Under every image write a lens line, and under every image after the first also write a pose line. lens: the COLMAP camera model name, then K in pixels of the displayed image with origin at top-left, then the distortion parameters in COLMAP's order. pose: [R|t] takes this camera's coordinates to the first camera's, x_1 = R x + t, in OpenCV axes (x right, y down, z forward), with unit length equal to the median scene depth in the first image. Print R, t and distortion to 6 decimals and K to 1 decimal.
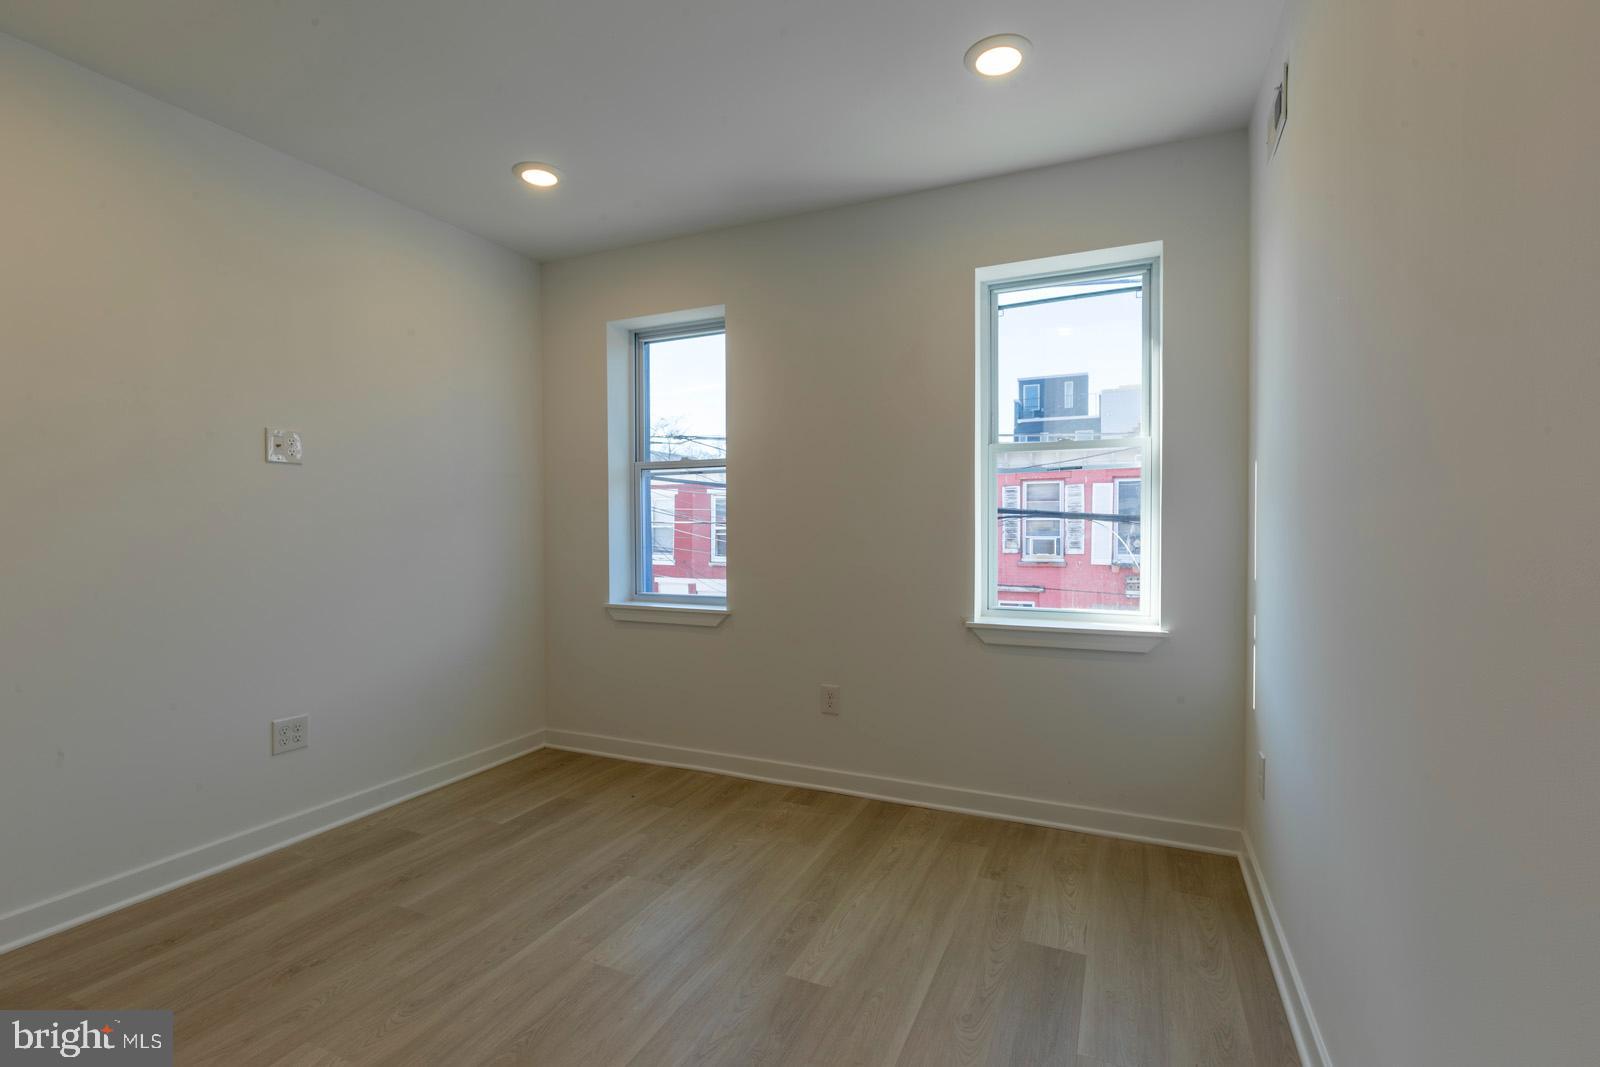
lens RADIAL K [[719.4, 0, 809.3], [0, 719.4, 535.5], [0, 0, 1]] dist [-0.000518, -0.000209]
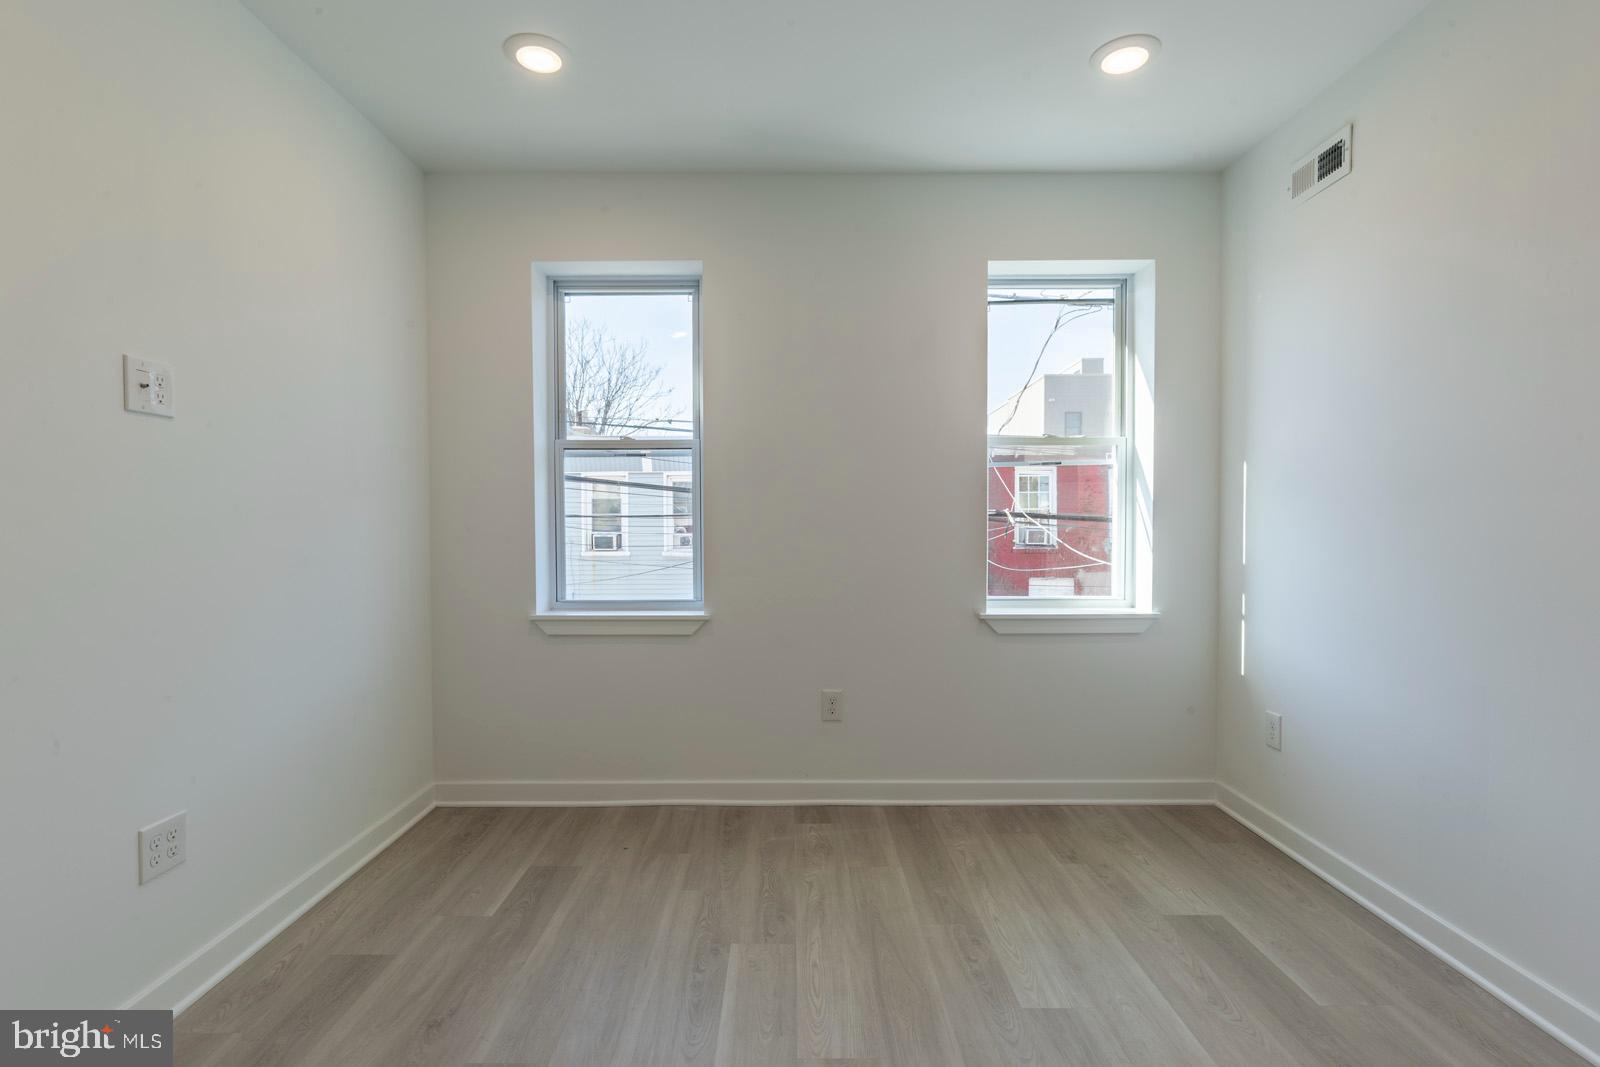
lens RADIAL K [[731.3, 0, 799.4], [0, 731.3, 534.9], [0, 0, 1]] dist [0.000058, 0.000039]
pose [[0.914607, -0.007703, 0.404271, -0.439163], [0.005501, 0.999963, 0.006609, 0.002608], [-0.404307, -0.003821, 0.914616, 0.178615]]
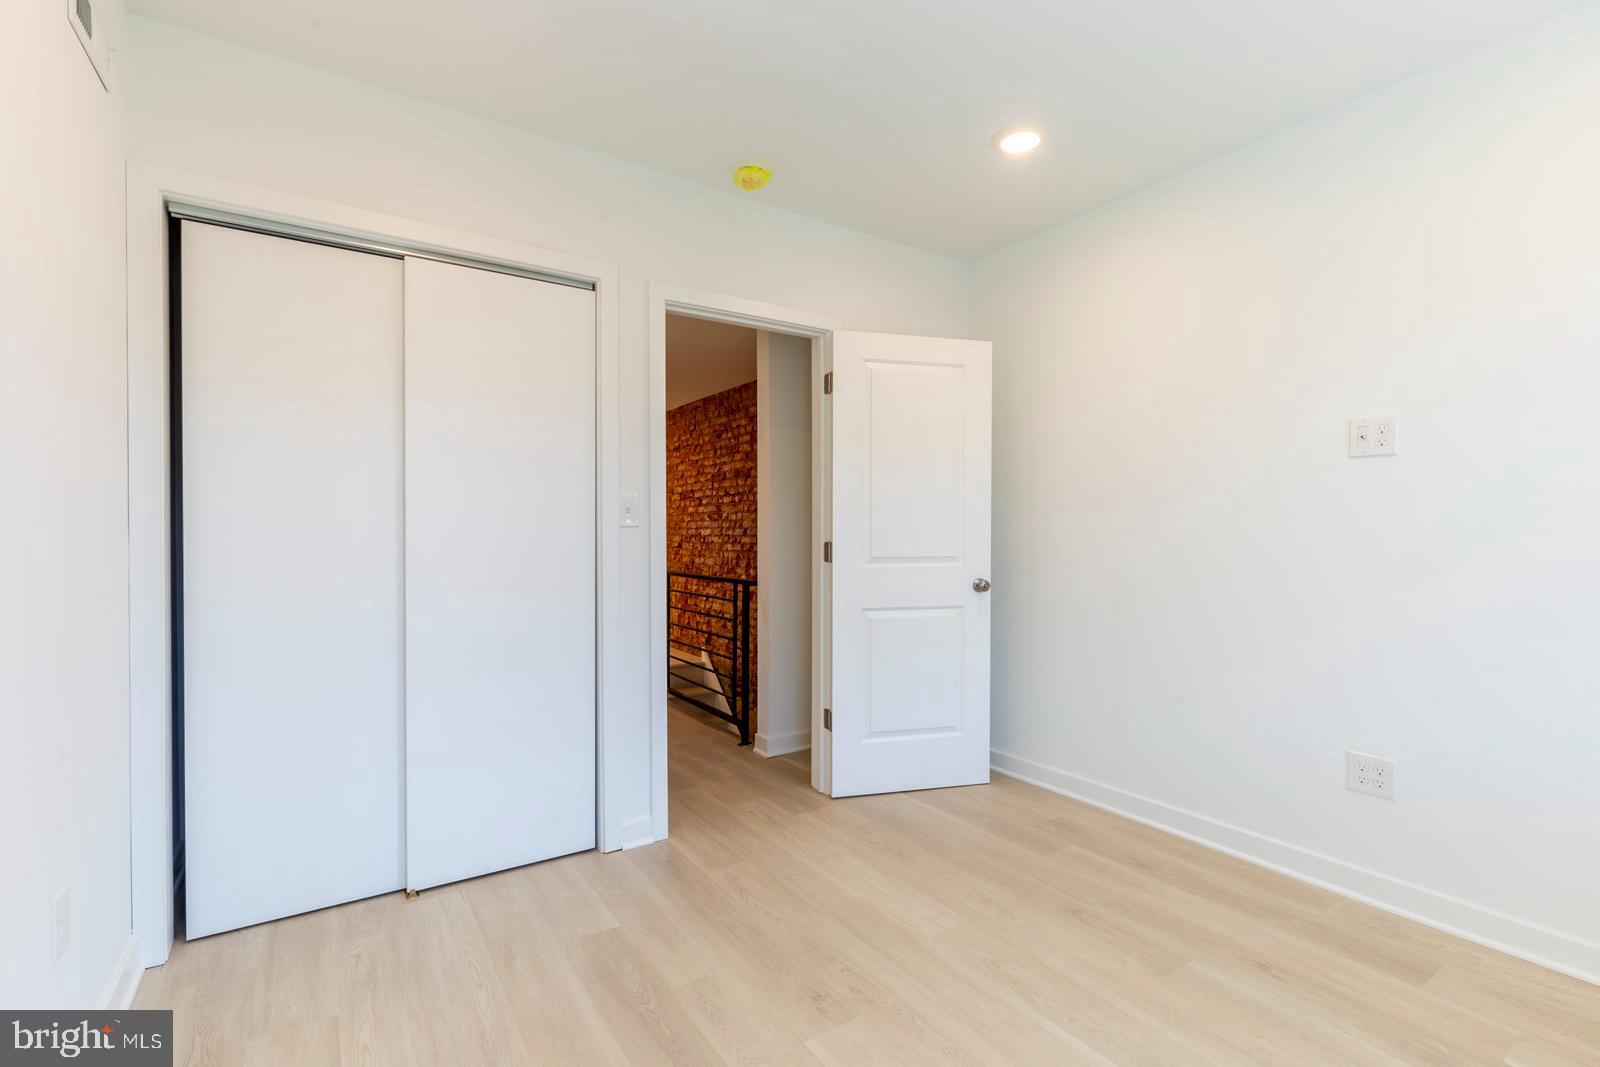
lens RADIAL K [[731.3, 0, 799.4], [0, 731.3, 534.9], [0, 0, 1]] dist [0.000058, 0.000039]
pose [[-0.541783, 0.009232, -0.840468, 0.344962], [-0.008380, 0.999831, 0.016385, -0.015041], [0.840477, 0.015920, -0.541614, 0.838538]]
